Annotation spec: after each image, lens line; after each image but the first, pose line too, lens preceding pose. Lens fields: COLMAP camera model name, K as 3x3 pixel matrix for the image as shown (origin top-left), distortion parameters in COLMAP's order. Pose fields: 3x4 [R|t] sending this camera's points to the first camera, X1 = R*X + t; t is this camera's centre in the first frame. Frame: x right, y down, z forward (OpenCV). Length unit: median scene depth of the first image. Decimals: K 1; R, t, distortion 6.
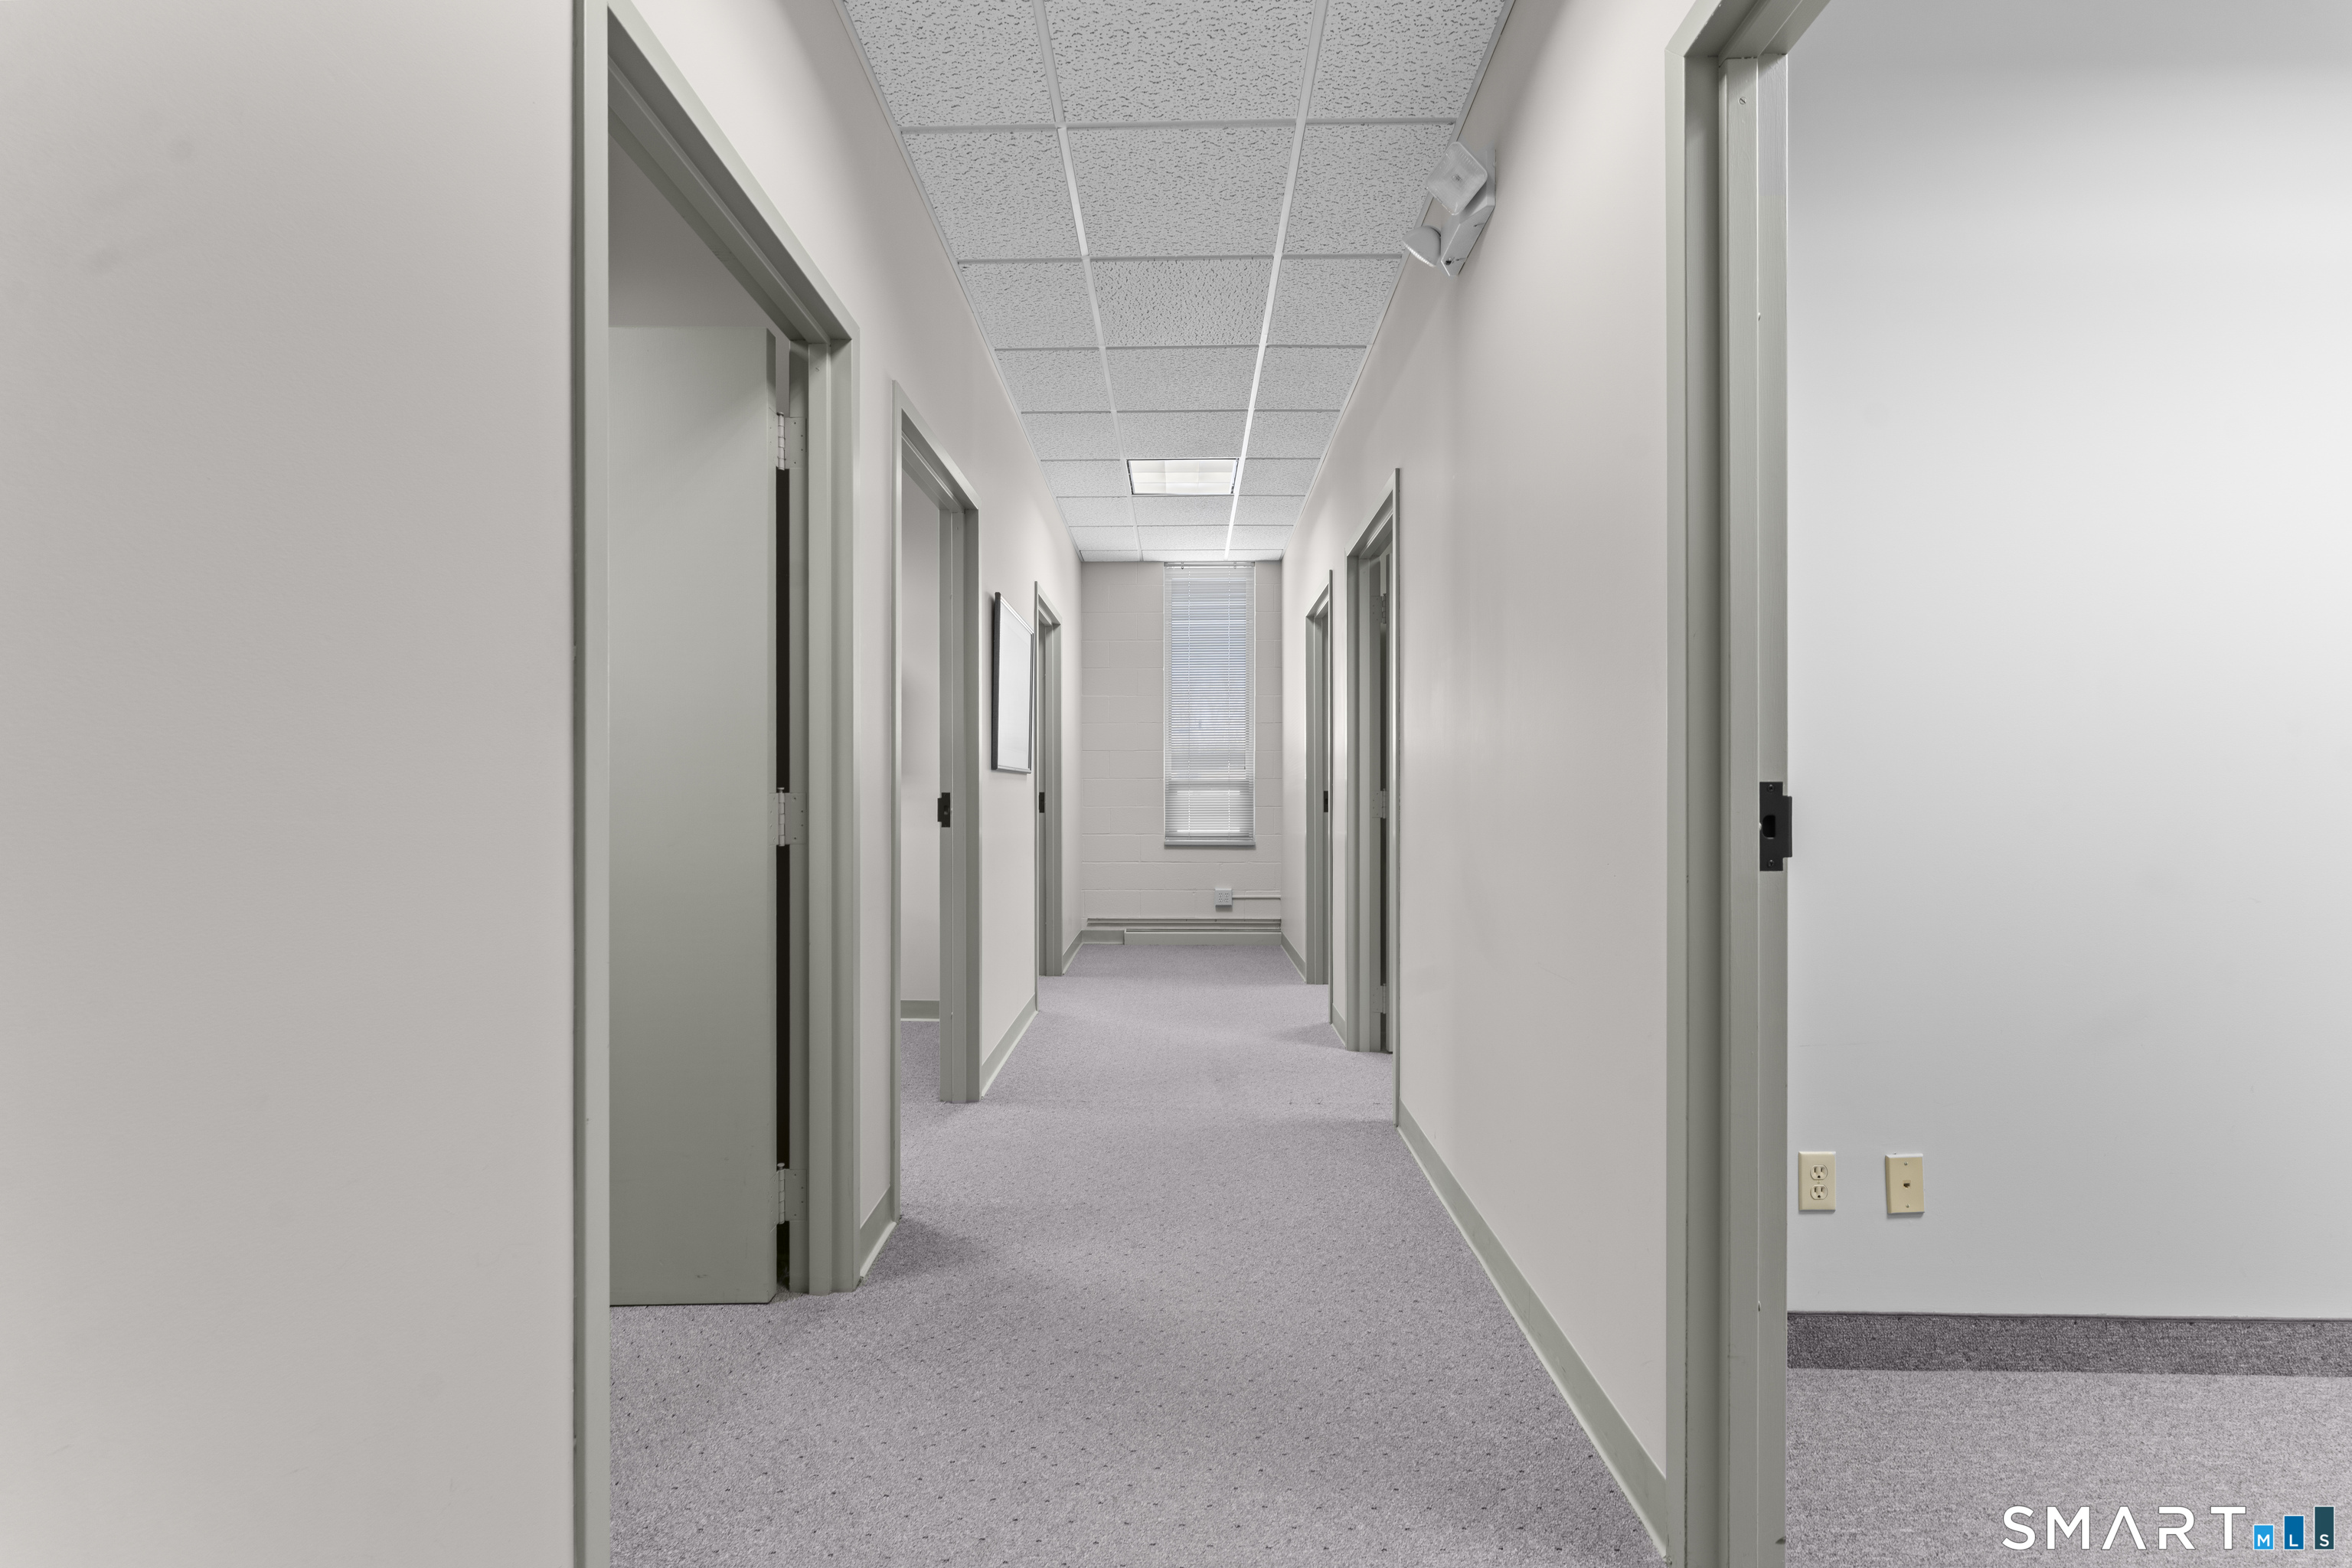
lens RADIAL K [[965.2, 0, 1172.6], [0, 965.2, 789.3], [0, 0, 1]] dist [-0.002138, -0.000179]
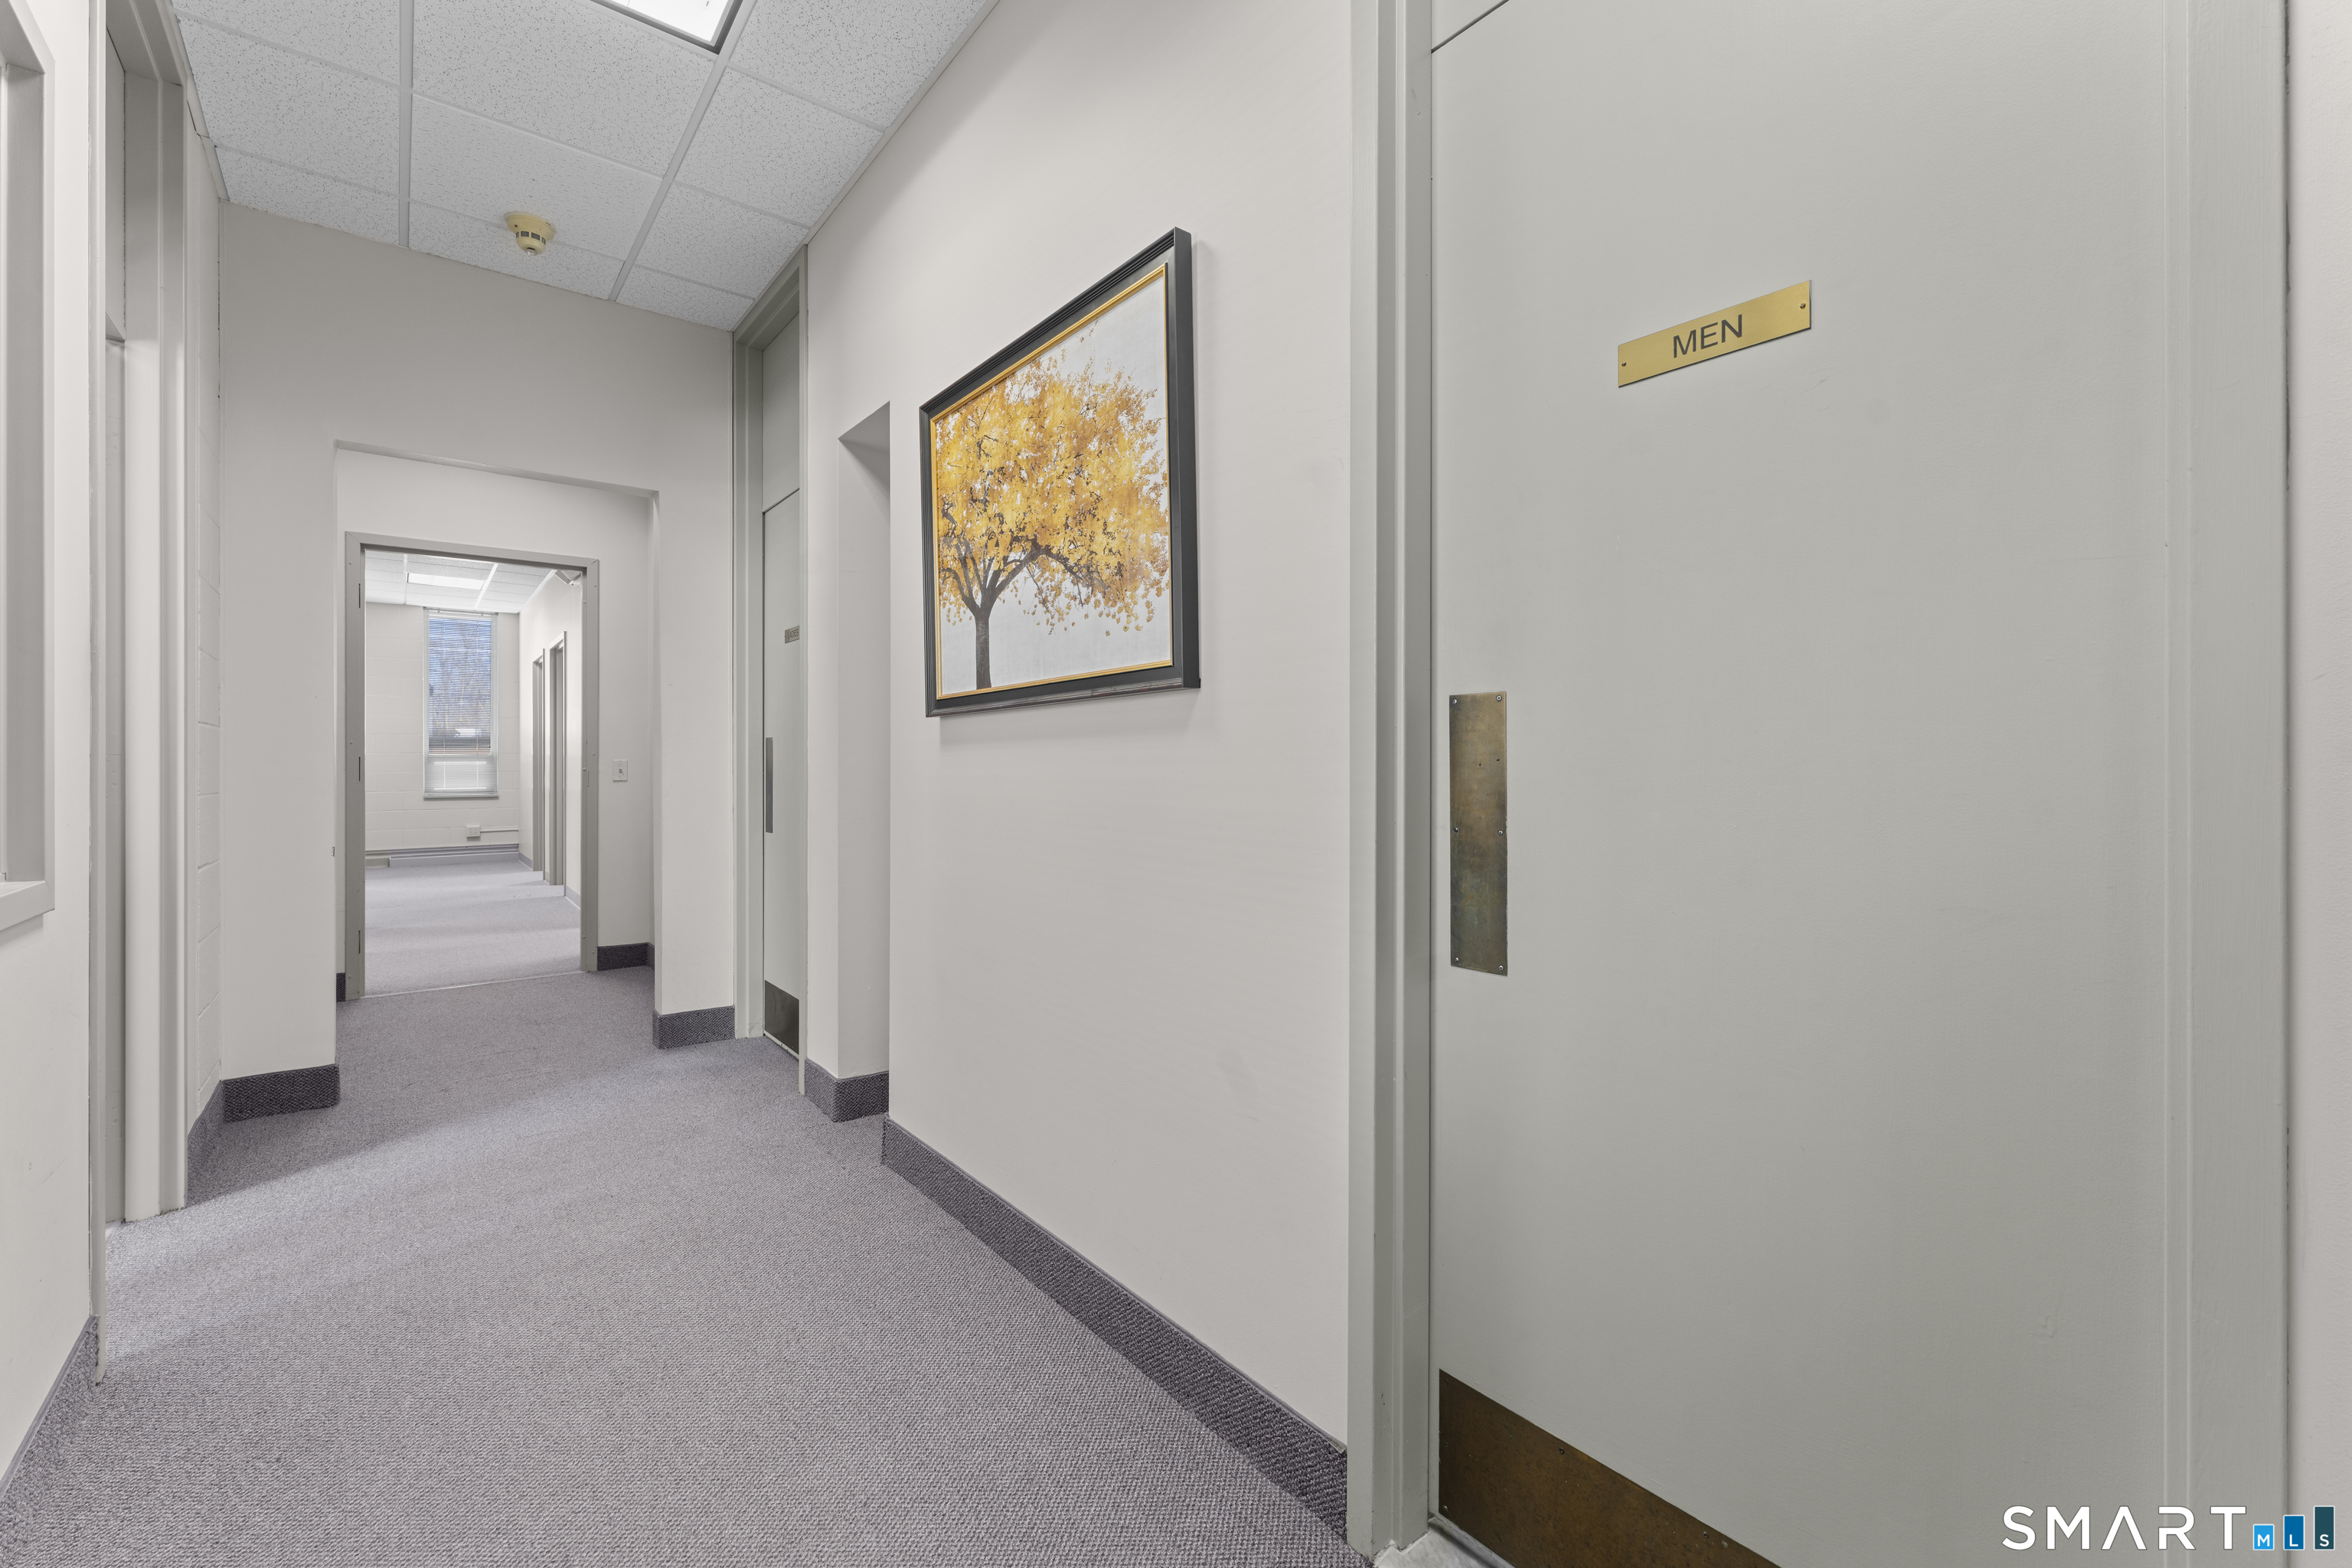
lens RADIAL K [[965.2, 0, 1175.5], [0, 965.2, 764.1], [0, 0, 1]] dist [-0.002138, -0.000179]
pose [[0.769607, -0.001522, 0.638517, -0.065311], [-0.003923, 0.999967, 0.007111, -0.009223], [-0.638506, -0.007978, 0.769575, -0.873296]]
